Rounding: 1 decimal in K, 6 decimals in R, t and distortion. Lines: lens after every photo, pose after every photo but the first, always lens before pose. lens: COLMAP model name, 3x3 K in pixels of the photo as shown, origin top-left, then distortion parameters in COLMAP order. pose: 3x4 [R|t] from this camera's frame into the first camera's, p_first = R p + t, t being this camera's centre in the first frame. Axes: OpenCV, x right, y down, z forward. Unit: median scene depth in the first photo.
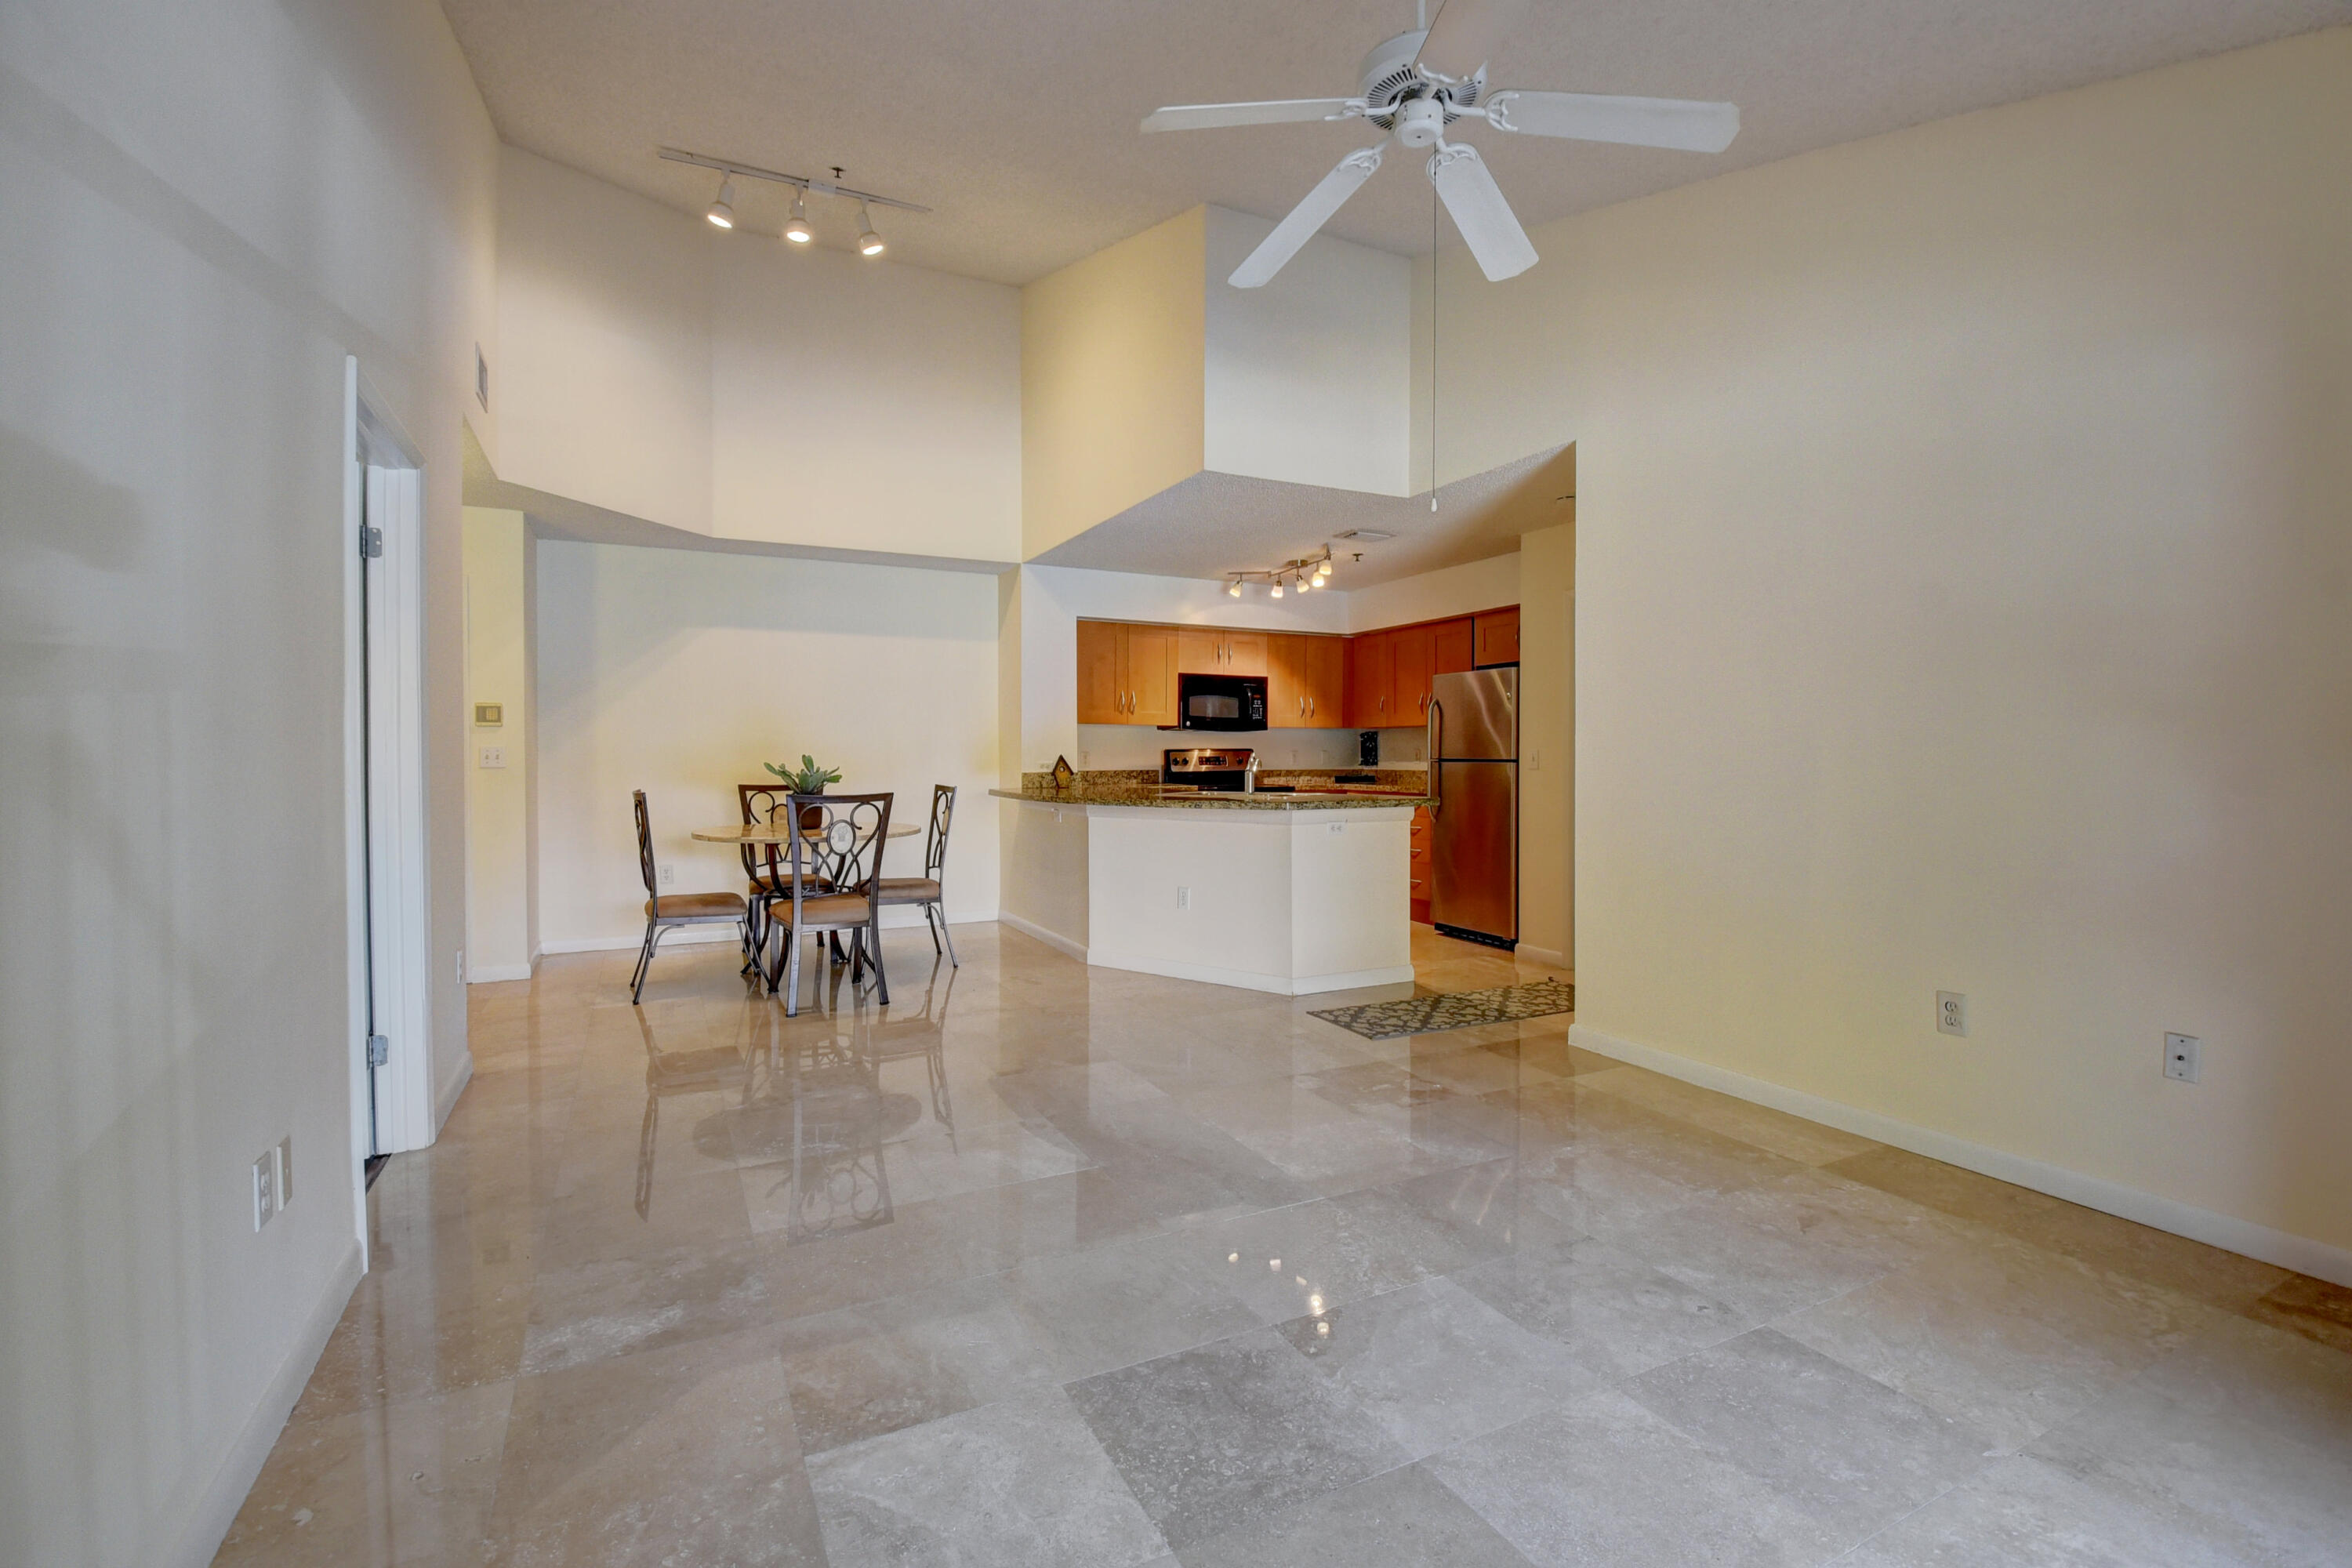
lens RADIAL K [[1018.7, 0, 1154.8], [0, 1018.7, 764.6], [0, 0, 1]] dist [-0.017233, -0.008185]
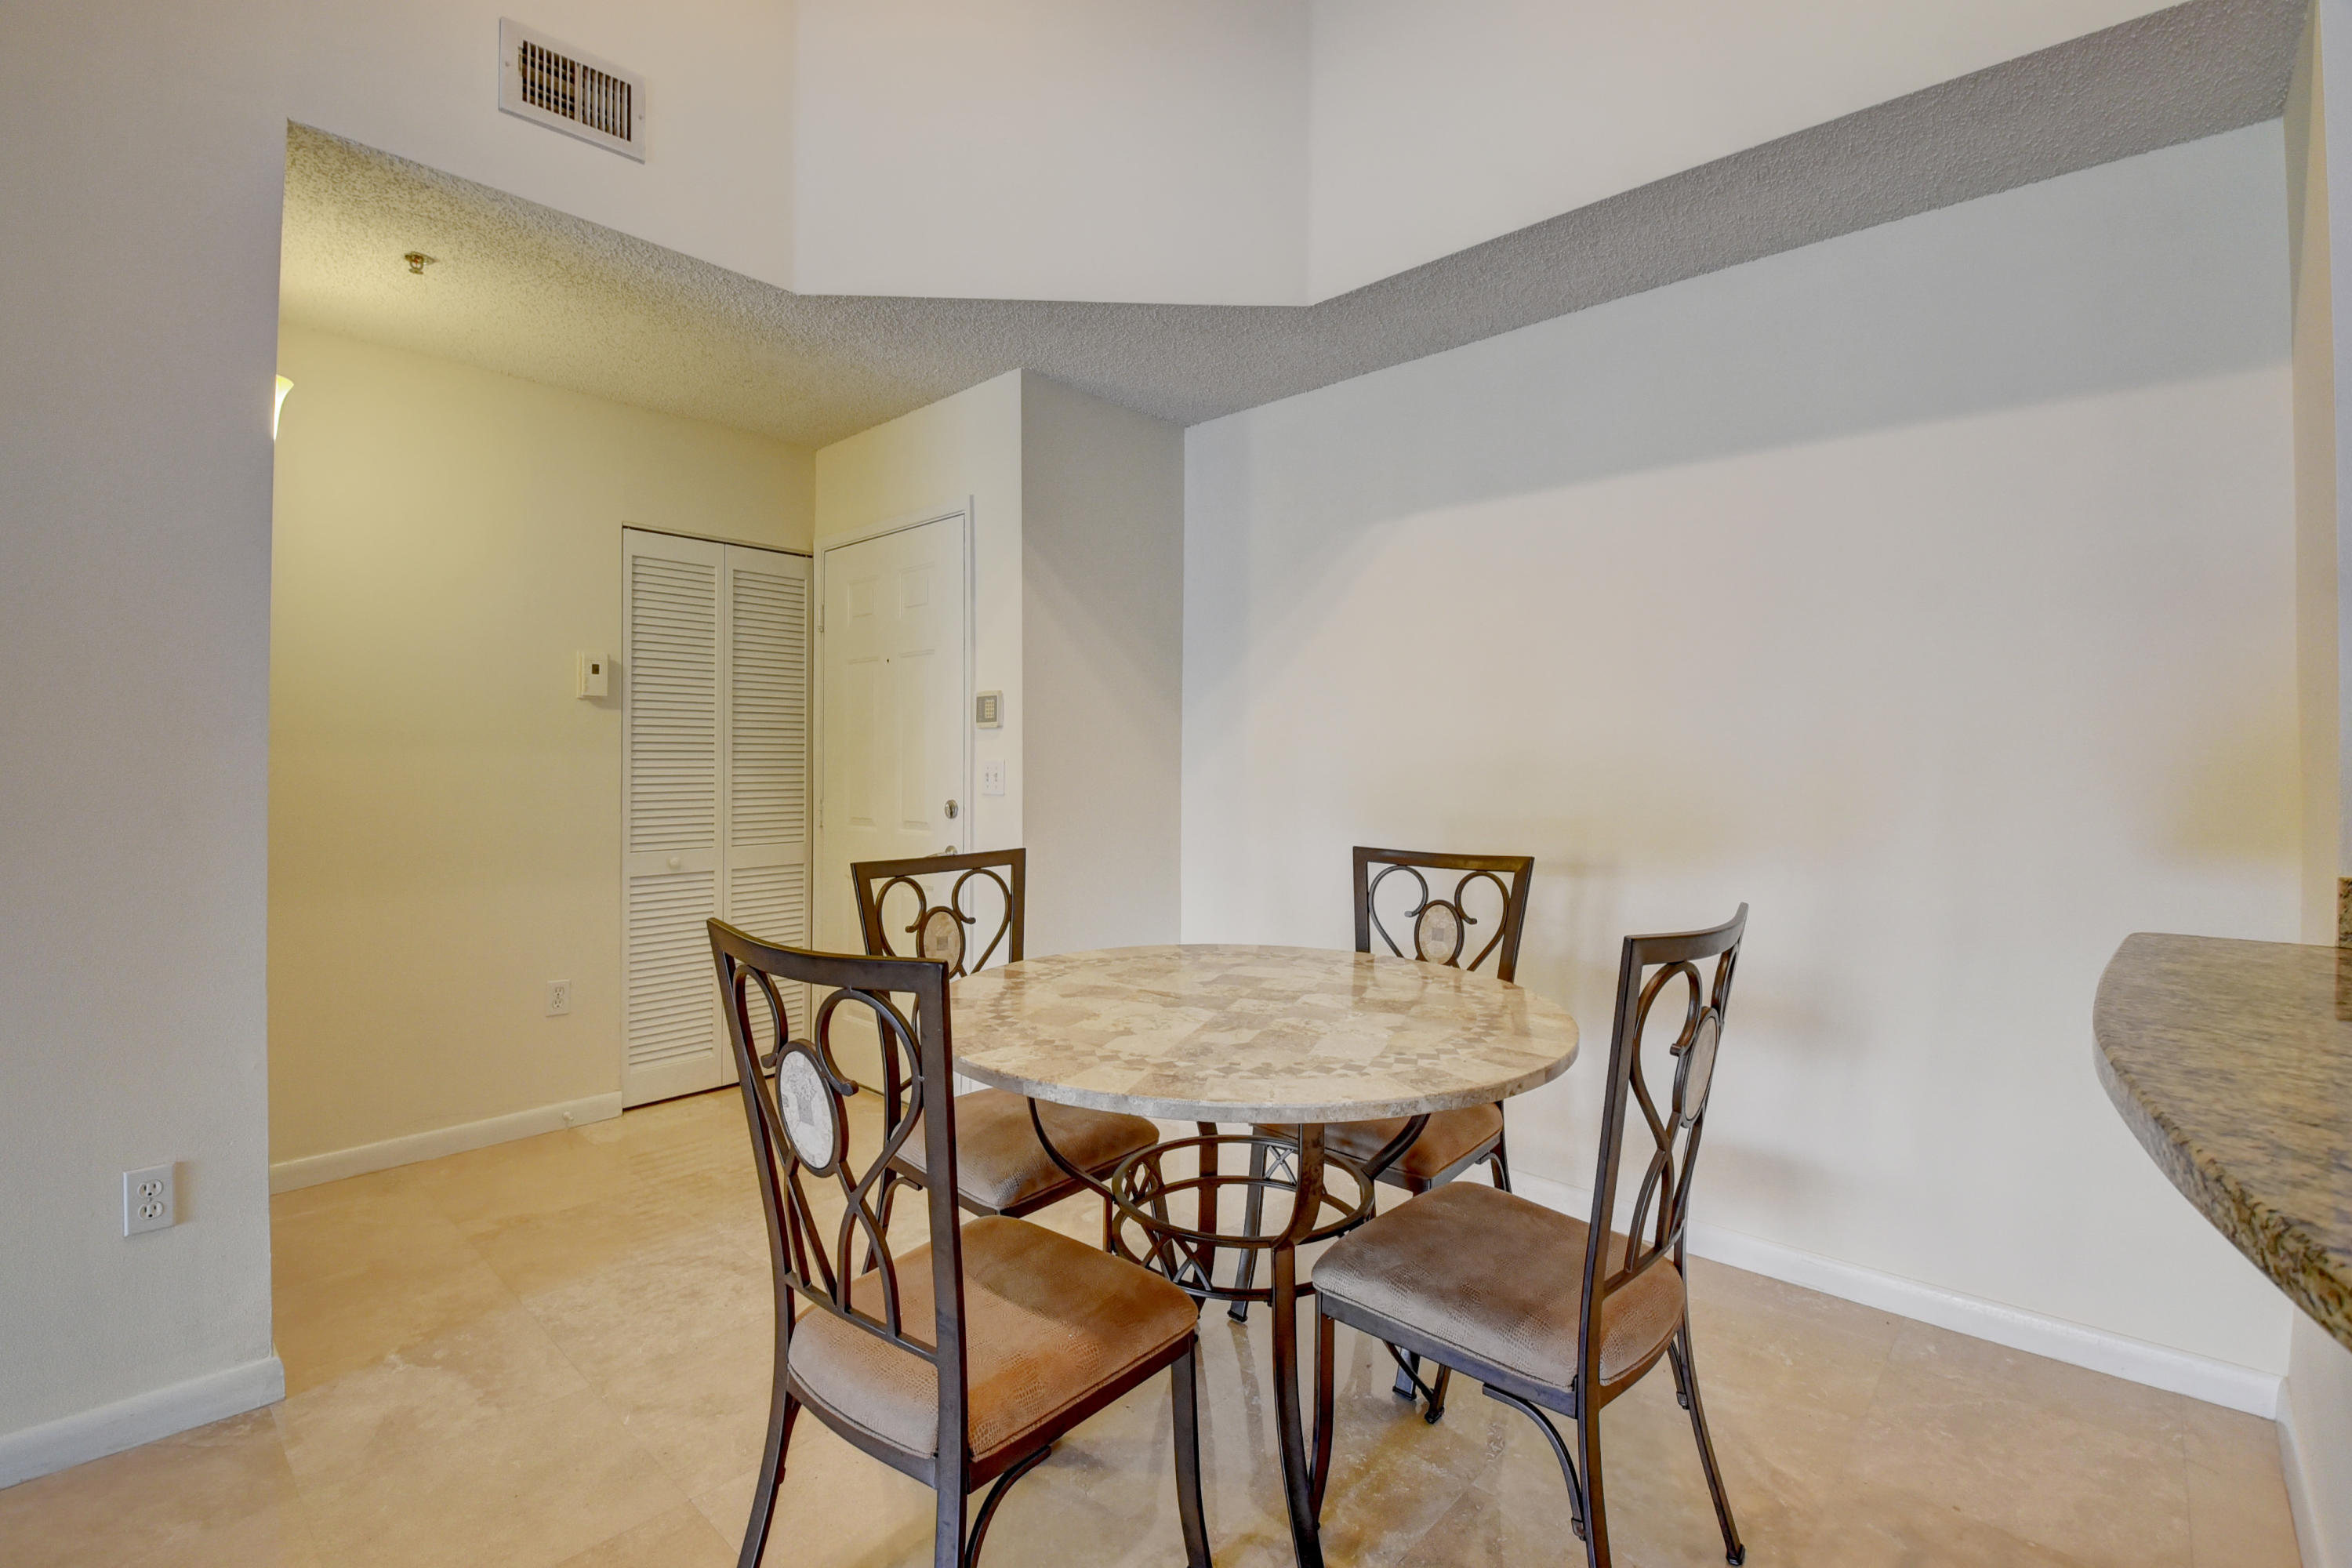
lens RADIAL K [[1018.7, 0, 1169.0], [0, 1018.7, 770.3], [0, 0, 1]] dist [-0.017233, -0.008185]
pose [[0.345251, 0.005164, -0.938496, -0.024467], [-0.017824, 0.999841, -0.001056, -0.010508], [0.938341, 0.017092, 0.345288, 0.739628]]
